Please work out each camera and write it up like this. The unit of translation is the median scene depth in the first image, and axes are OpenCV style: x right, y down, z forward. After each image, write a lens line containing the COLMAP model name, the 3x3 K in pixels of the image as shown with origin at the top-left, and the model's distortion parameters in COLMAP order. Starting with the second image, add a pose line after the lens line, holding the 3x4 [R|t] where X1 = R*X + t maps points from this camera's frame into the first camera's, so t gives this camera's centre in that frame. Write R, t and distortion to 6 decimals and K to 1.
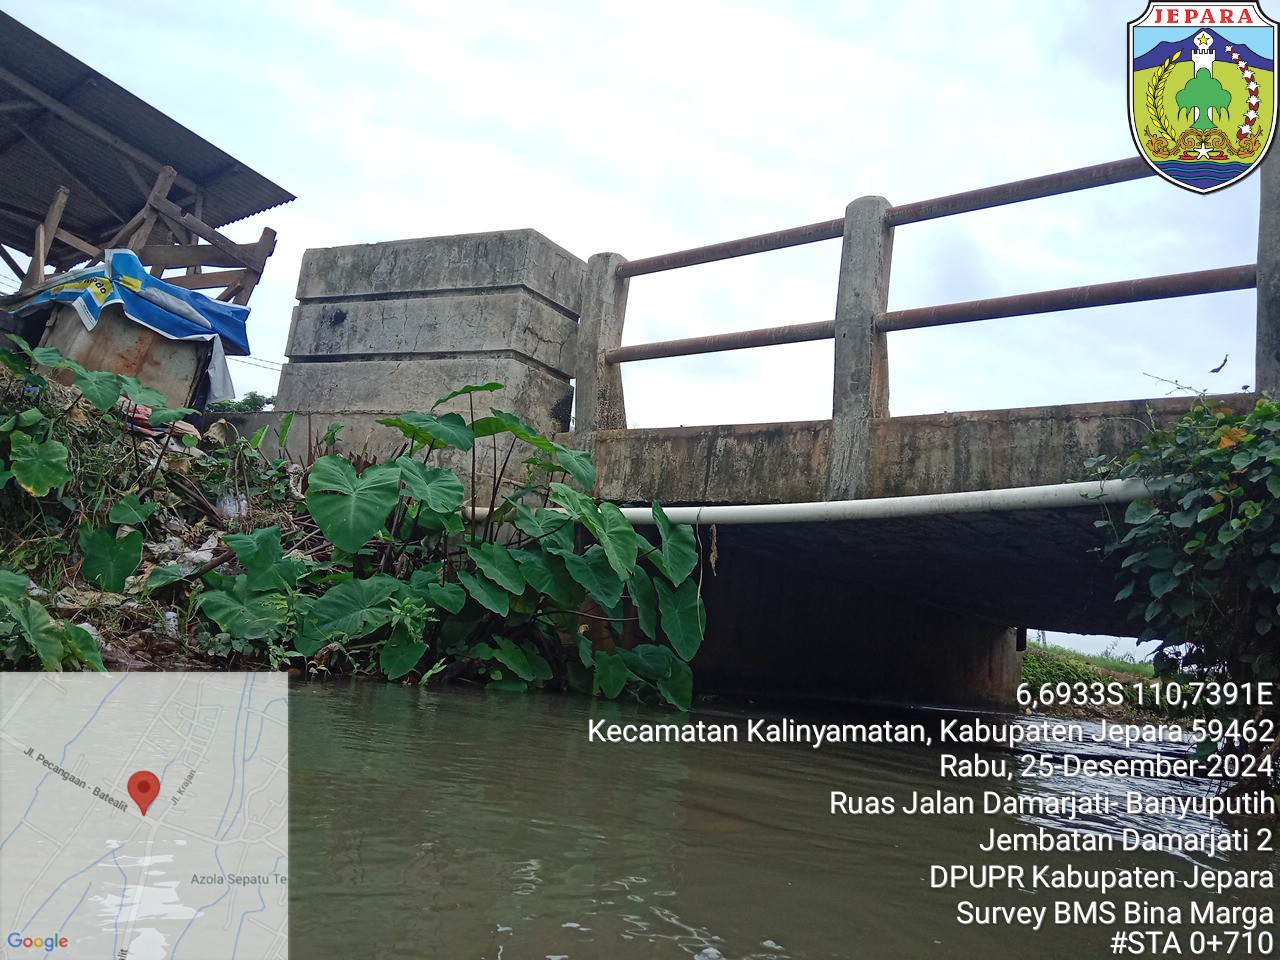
lens RADIAL K [[906.3, 0, 640.0], [0, 906.3, 480.0], [0, 0, 1]] dist [0.039457, -0.067593]
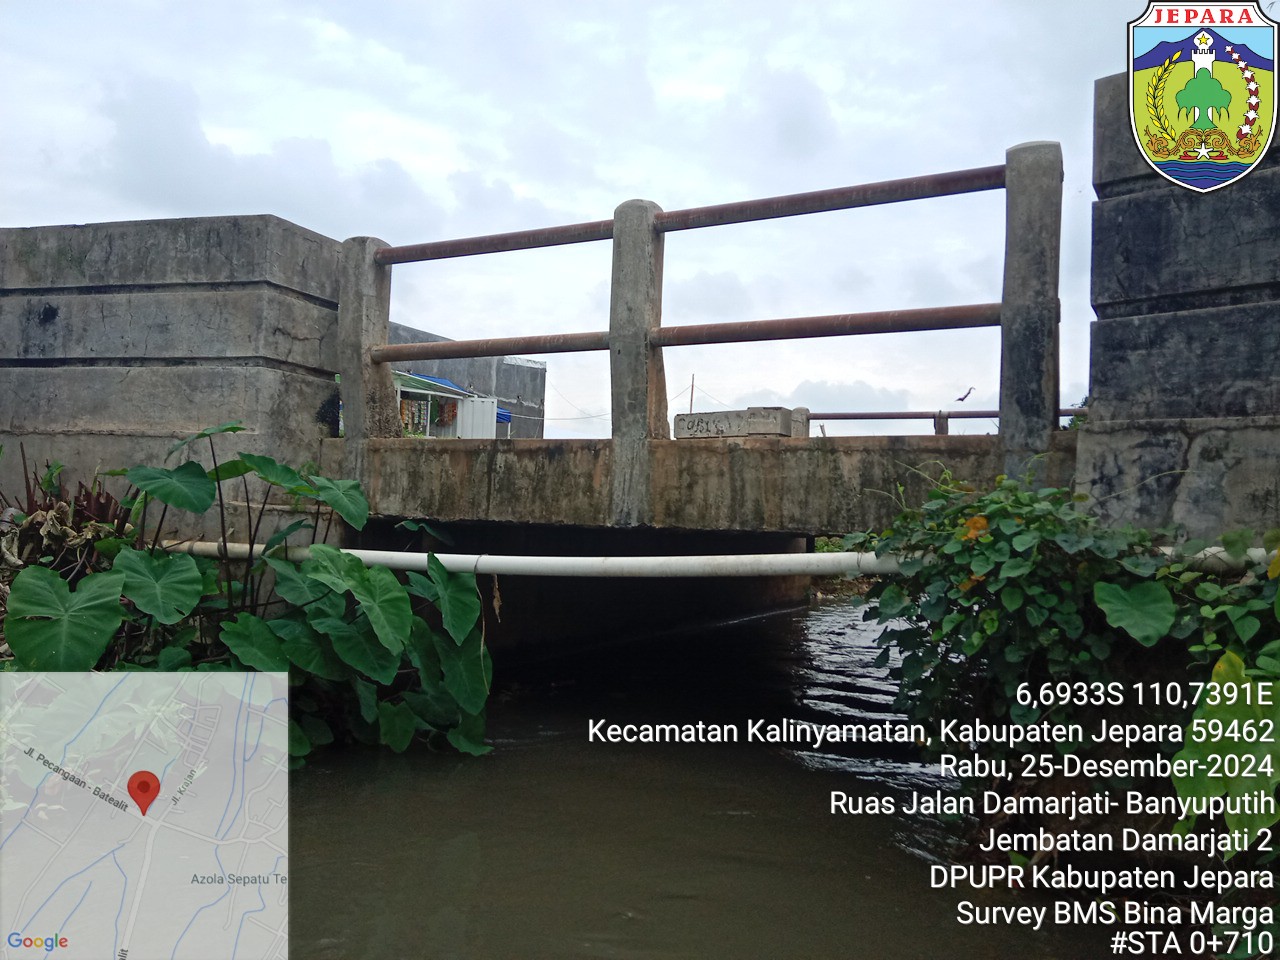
lens RADIAL K [[906.3, 0, 640.0], [0, 906.3, 480.0], [0, 0, 1]] dist [0.039457, -0.067593]
pose [[0.977805, -0.076751, 0.194952, 0.043274], [0.049746, 0.988926, 0.139827, -0.140790], [-0.203525, -0.127026, 0.970795, 0.039393]]
